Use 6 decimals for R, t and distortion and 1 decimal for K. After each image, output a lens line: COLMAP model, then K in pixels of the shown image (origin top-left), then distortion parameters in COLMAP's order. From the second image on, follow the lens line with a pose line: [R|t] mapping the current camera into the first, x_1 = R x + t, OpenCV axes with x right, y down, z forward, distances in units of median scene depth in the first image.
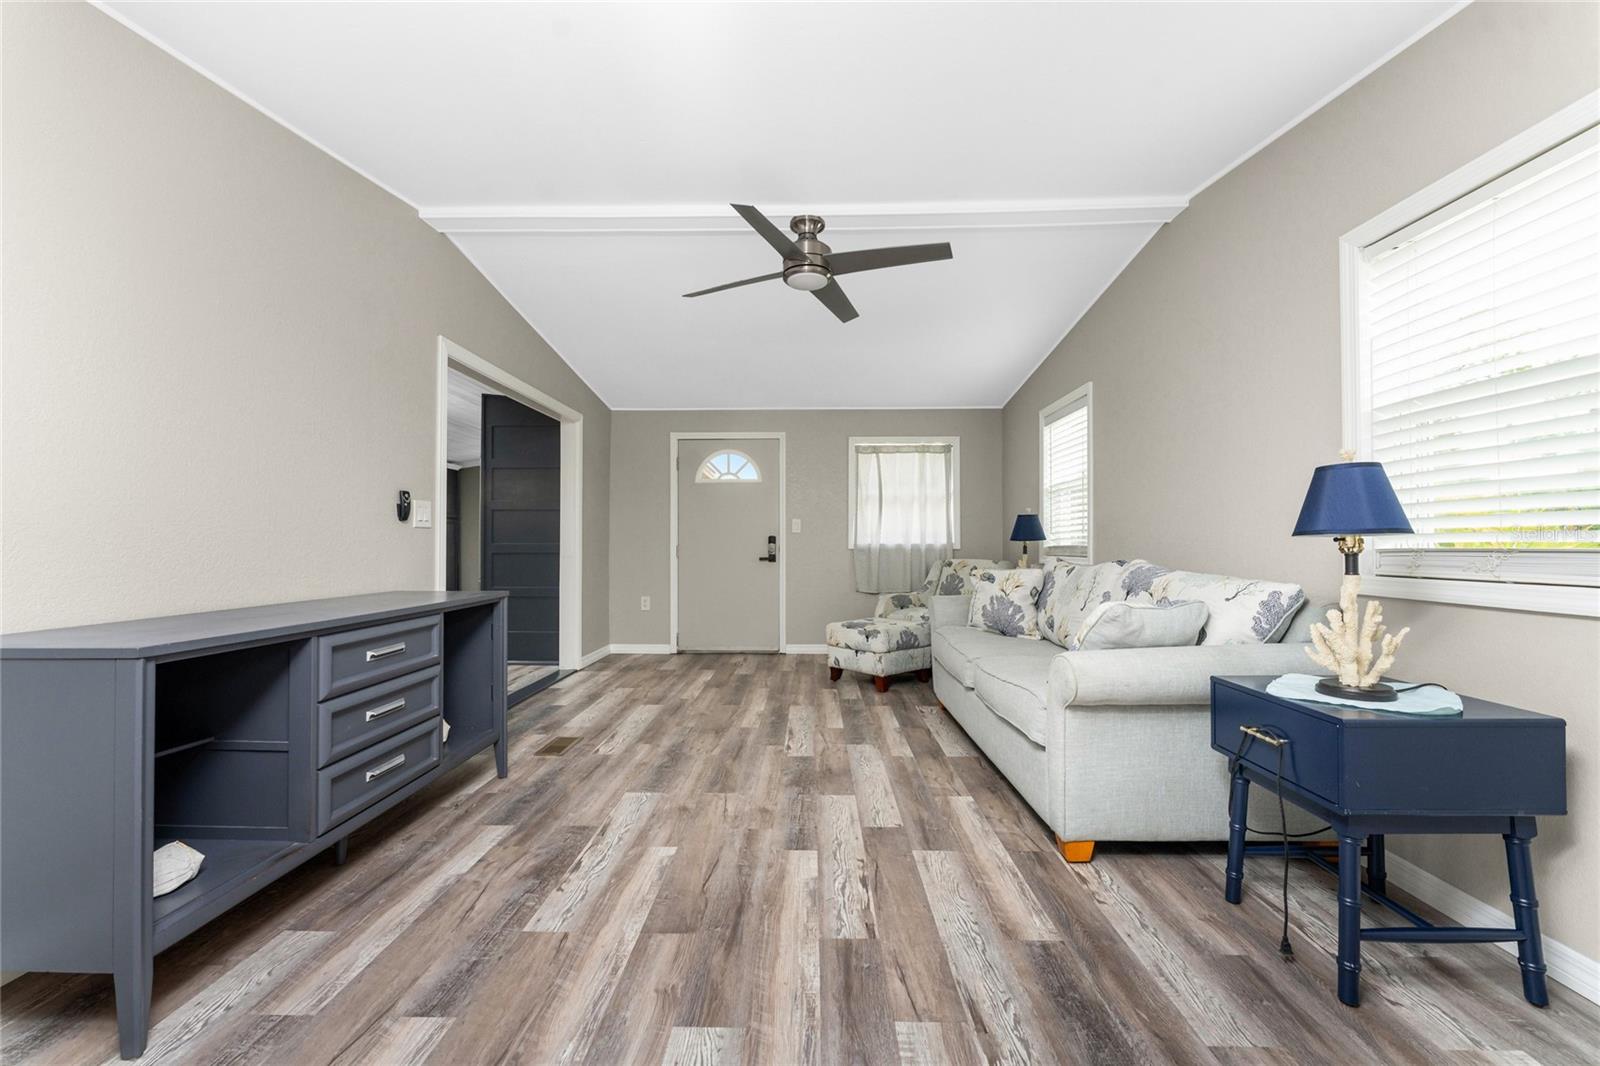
lens RADIAL K [[653.3, 0, 794.3], [0, 653.3, 534.1], [0, 0, 1]] dist [-0.000473, -0.000769]
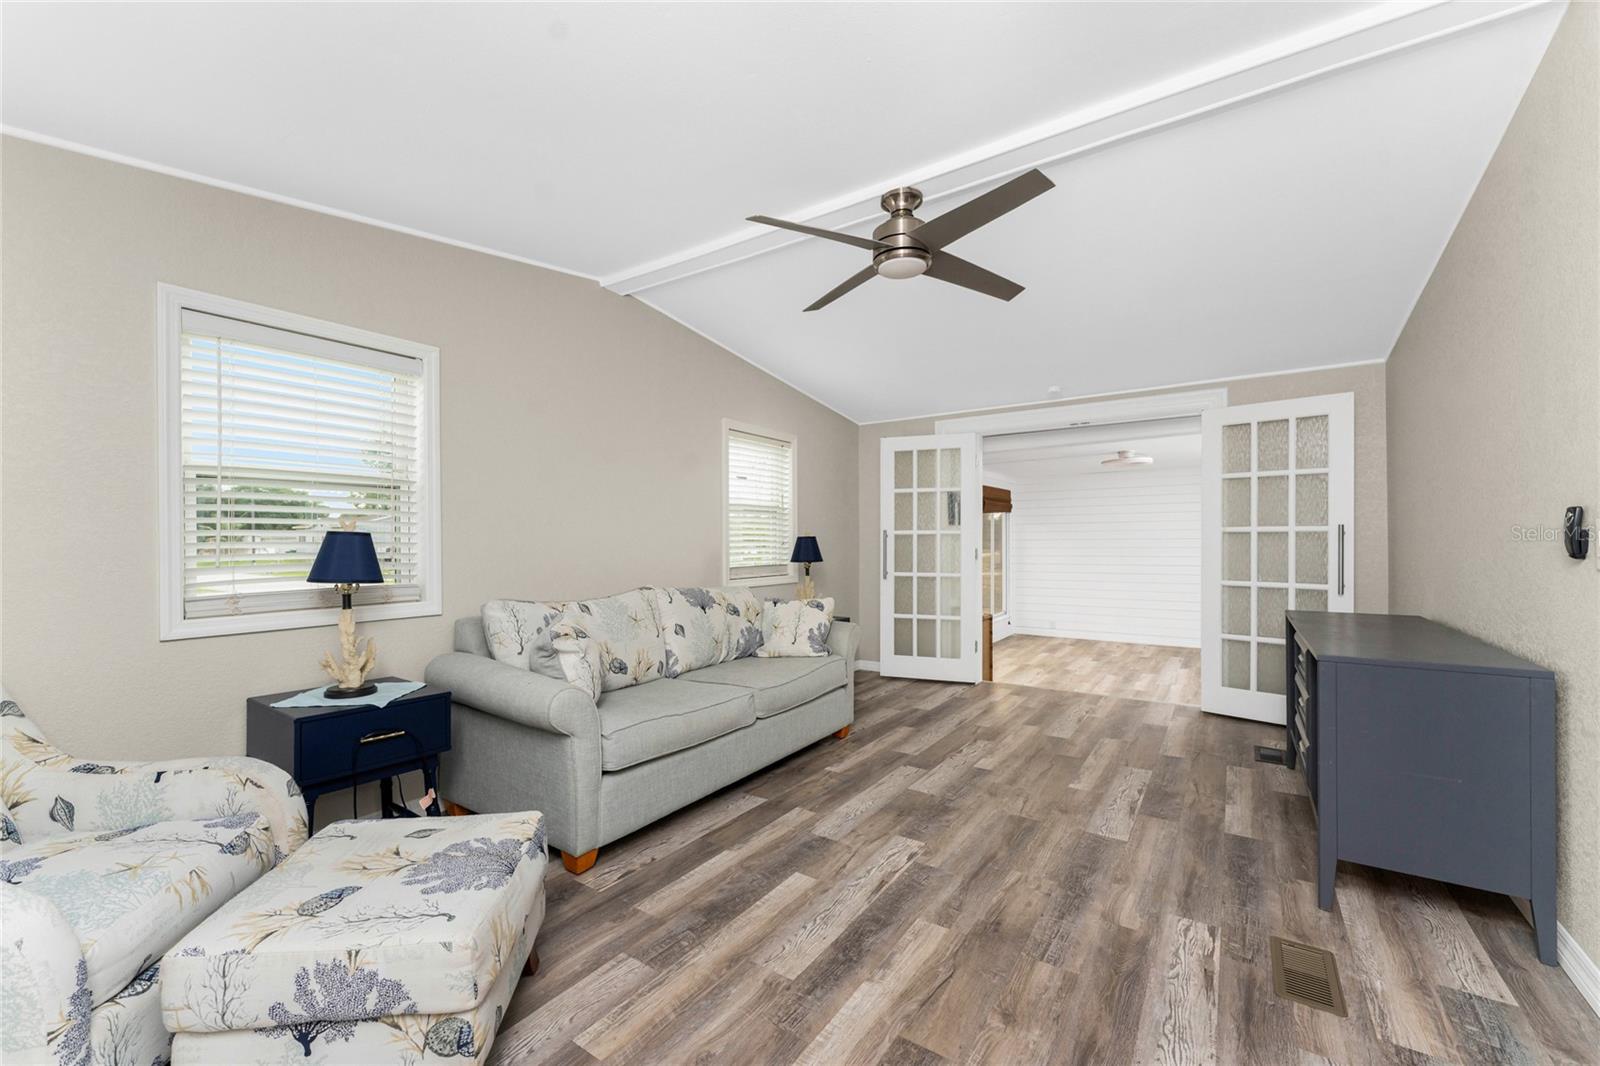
lens RADIAL K [[653.3, 0, 790.6], [0, 653.3, 549.6], [0, 0, 1]] dist [-0.000473, -0.000769]
pose [[-0.842185, -0.002598, 0.539183, -0.381382], [-0.004018, 0.999991, -0.001458, -0.029317], [-0.539174, -0.003395, -0.842187, 2.209447]]
